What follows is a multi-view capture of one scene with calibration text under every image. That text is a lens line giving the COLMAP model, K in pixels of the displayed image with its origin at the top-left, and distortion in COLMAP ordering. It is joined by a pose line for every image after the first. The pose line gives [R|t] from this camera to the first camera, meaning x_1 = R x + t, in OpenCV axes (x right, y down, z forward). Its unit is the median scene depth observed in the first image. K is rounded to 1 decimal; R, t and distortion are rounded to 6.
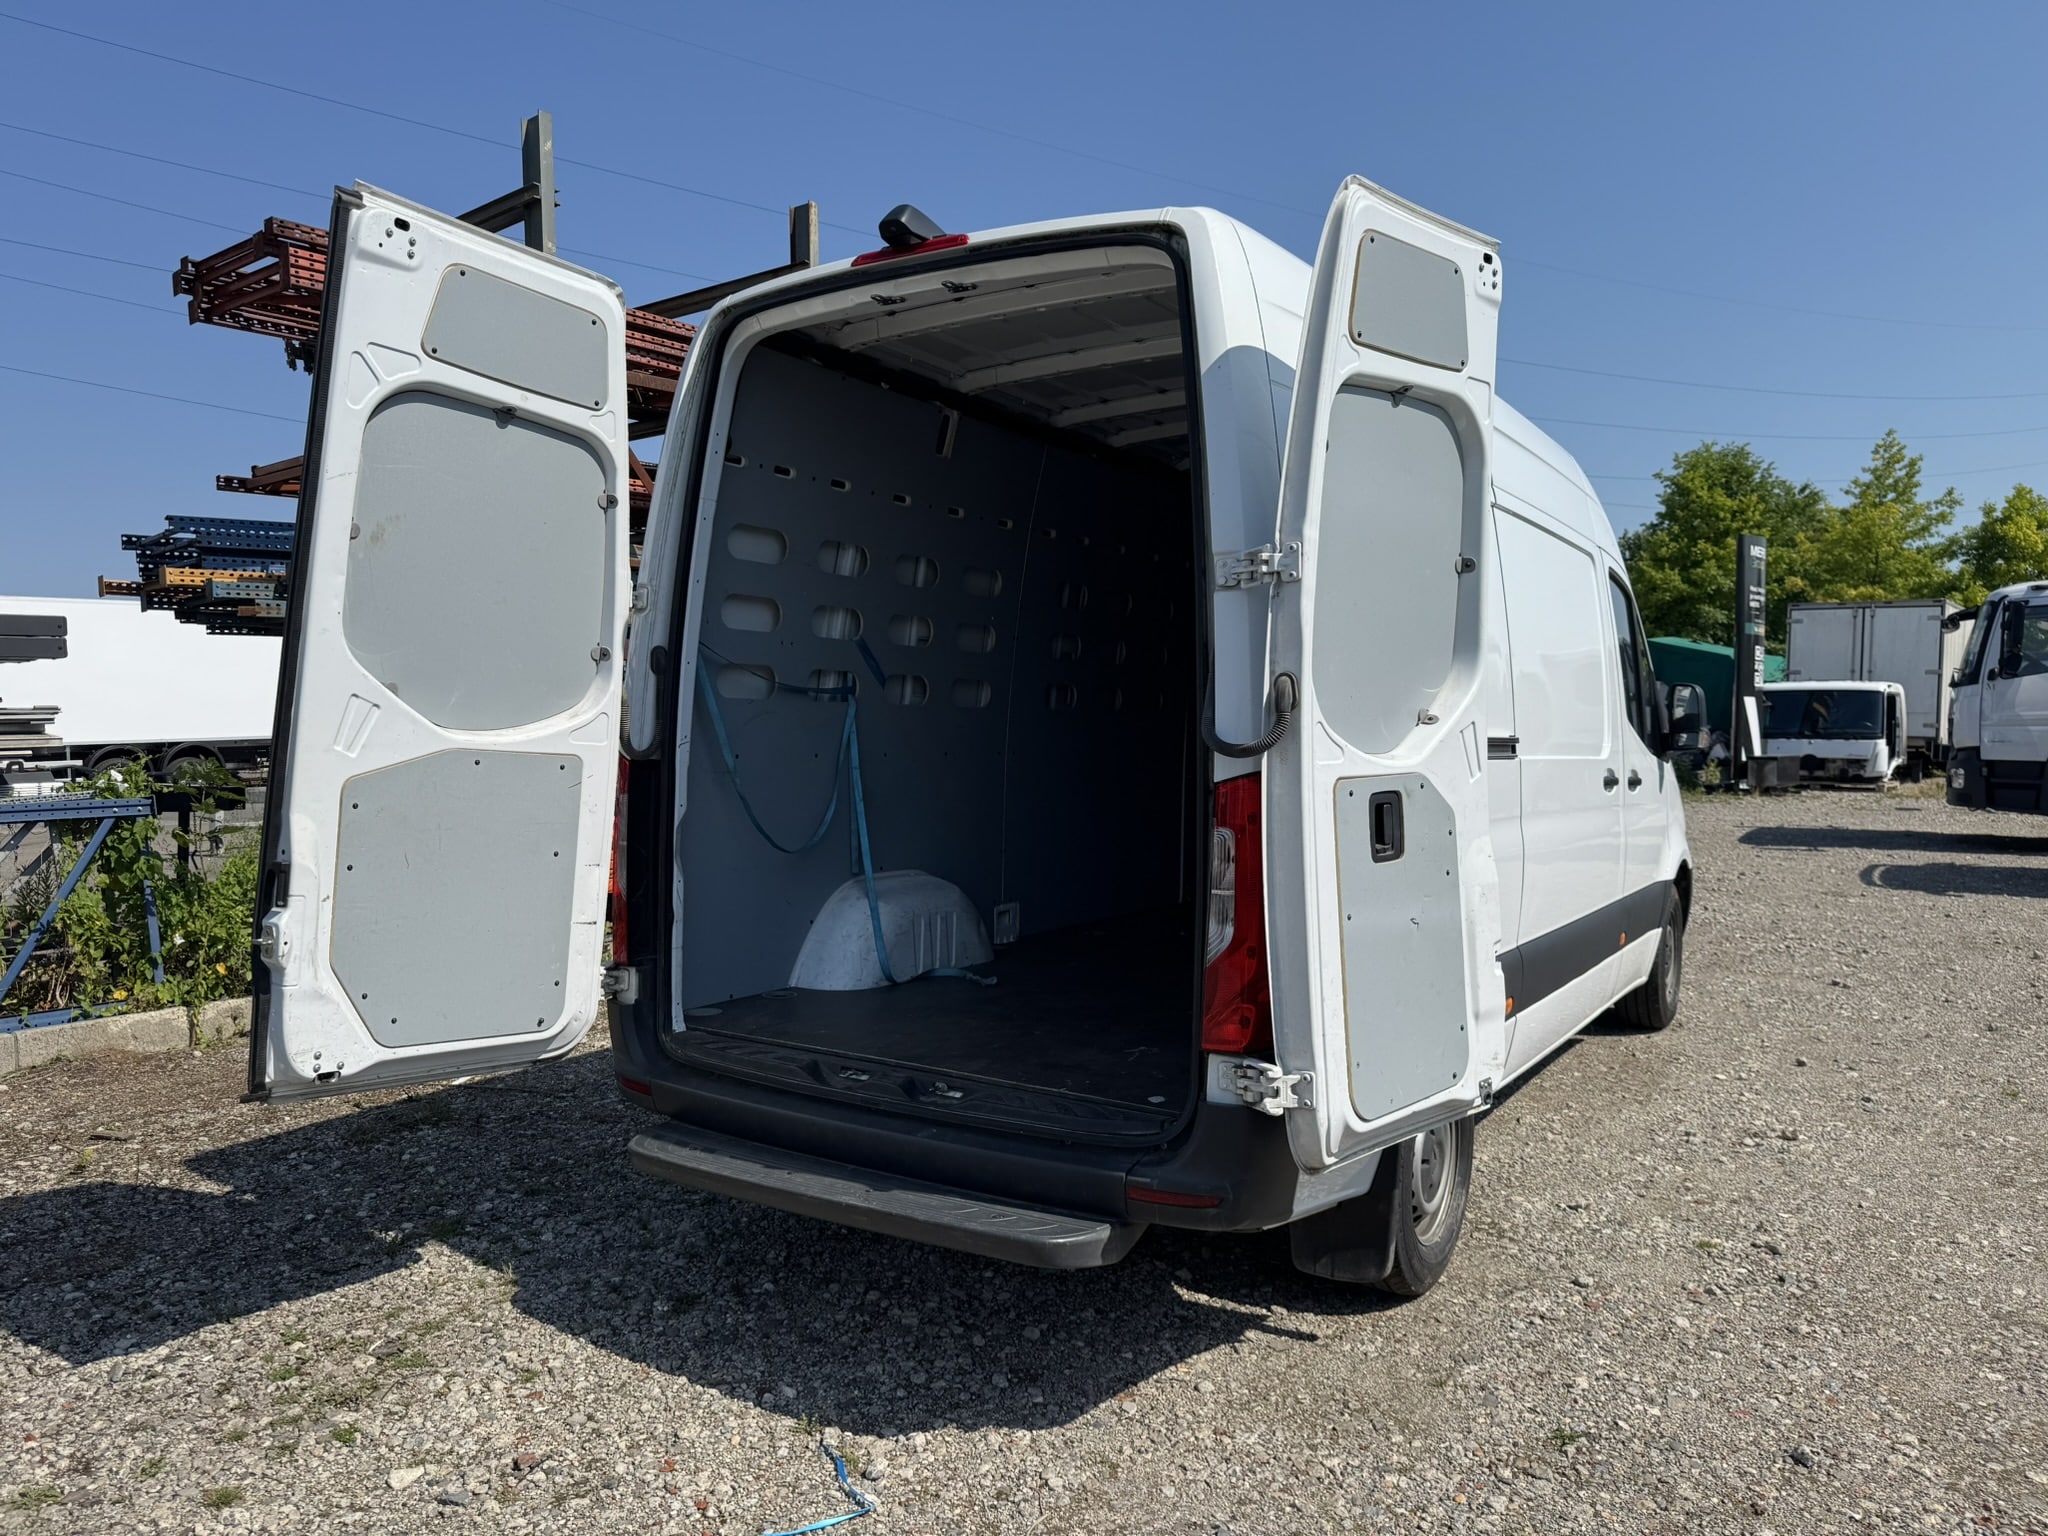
lens RADIAL K [[1413.4, 0, 1016.4], [0, 1413.4, 771.8], [0, 0, 1]] dist [0.008054, -0.007978]
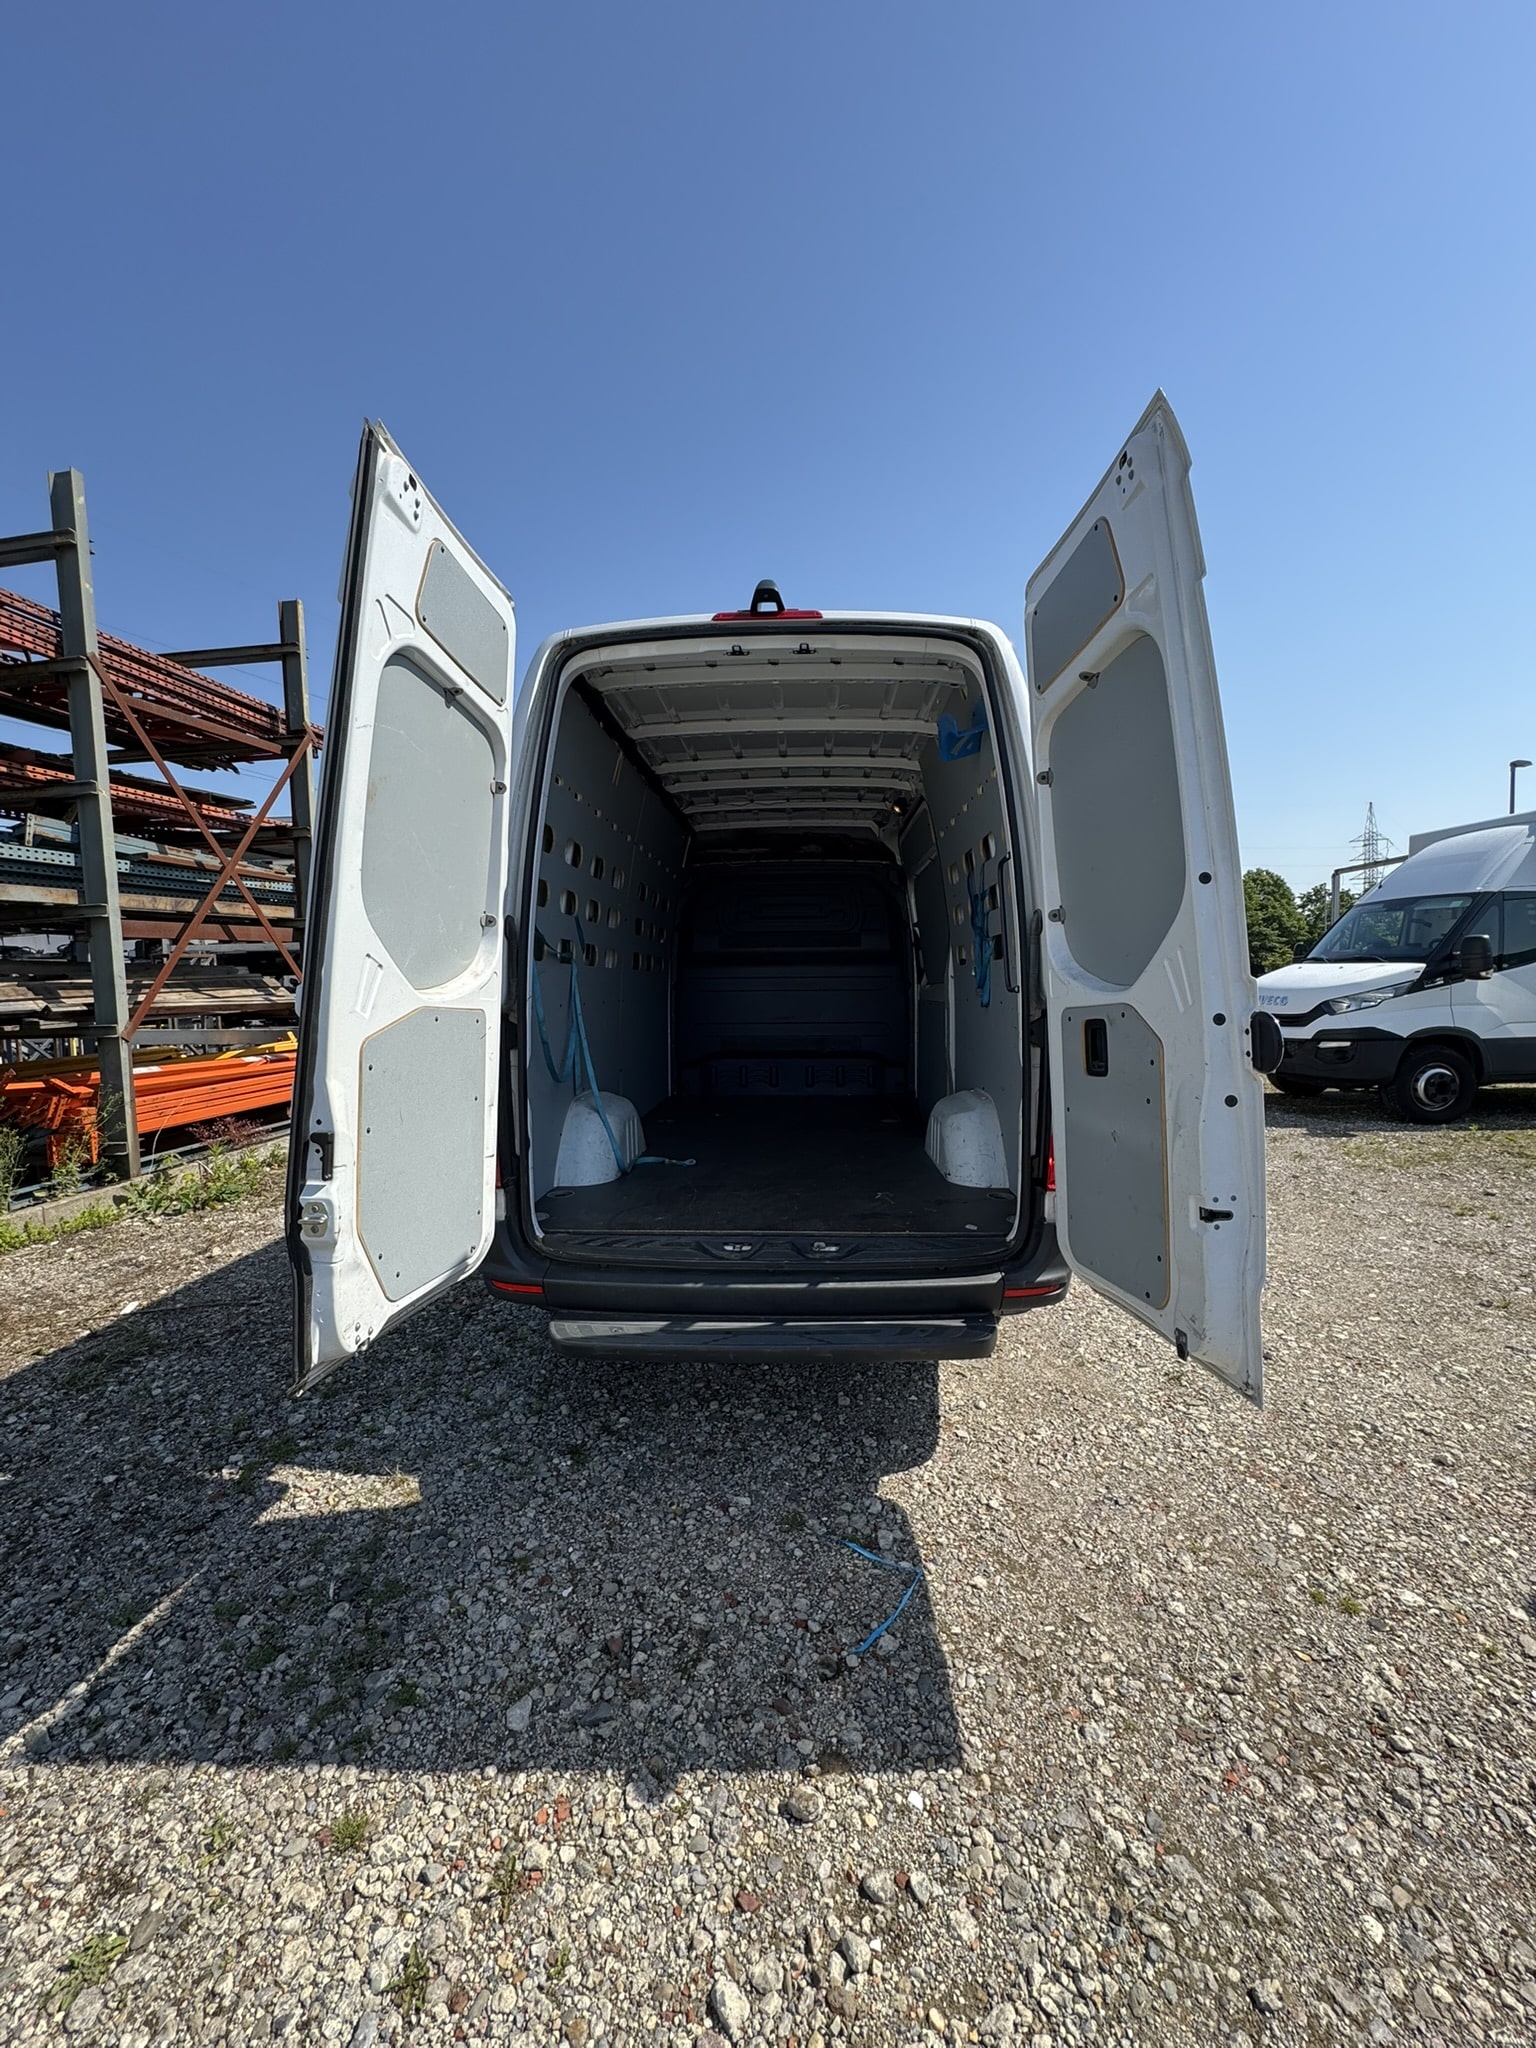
lens RADIAL K [[791.5, 0, 741.8], [0, 791.5, 1029.7], [0, 0, 1]] dist [-0.001797, -0.000439]
pose [[0.863732, -0.041943, 0.502203, -0.374378], [0.032476, 0.999092, 0.027587, -0.006927], [-0.502904, -0.007518, 0.864310, 0.284305]]
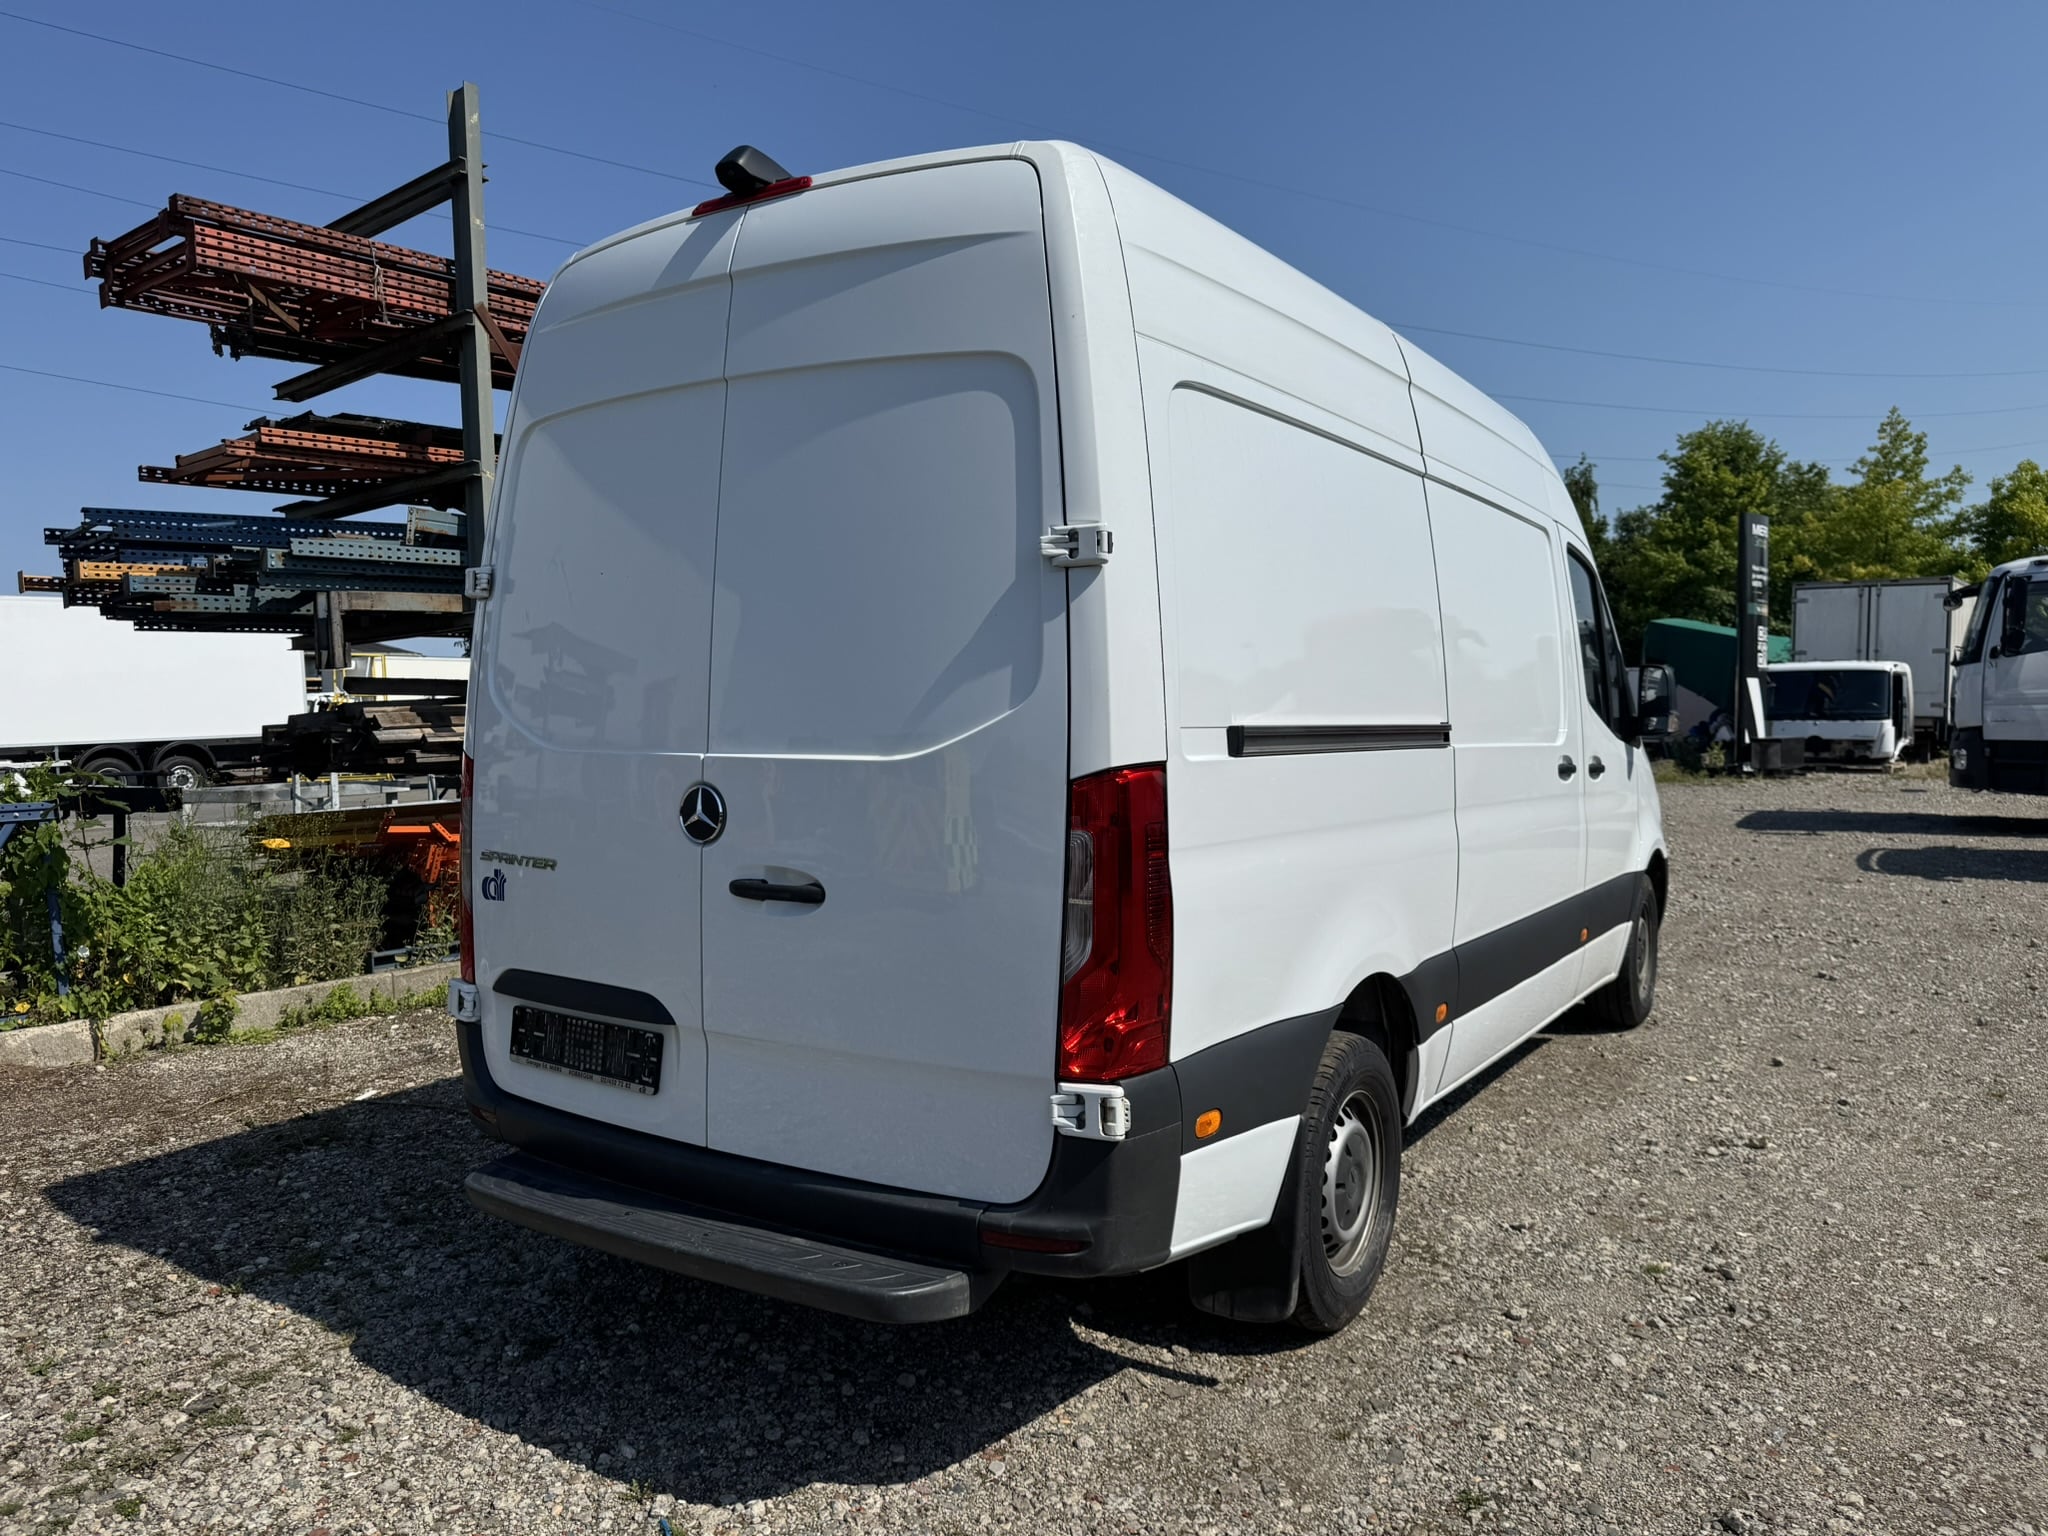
lens RADIAL K [[1414.8, 0, 1024.0], [0, 1414.8, 768.0], [0, 0, 1]] dist [0.005700, -0.005934]
pose [[0.999934, -0.010694, -0.004167, 0.076562], [0.010714, 0.999931, 0.004731, -0.002798], [0.004117, -0.004775, 0.999980, 0.067839]]
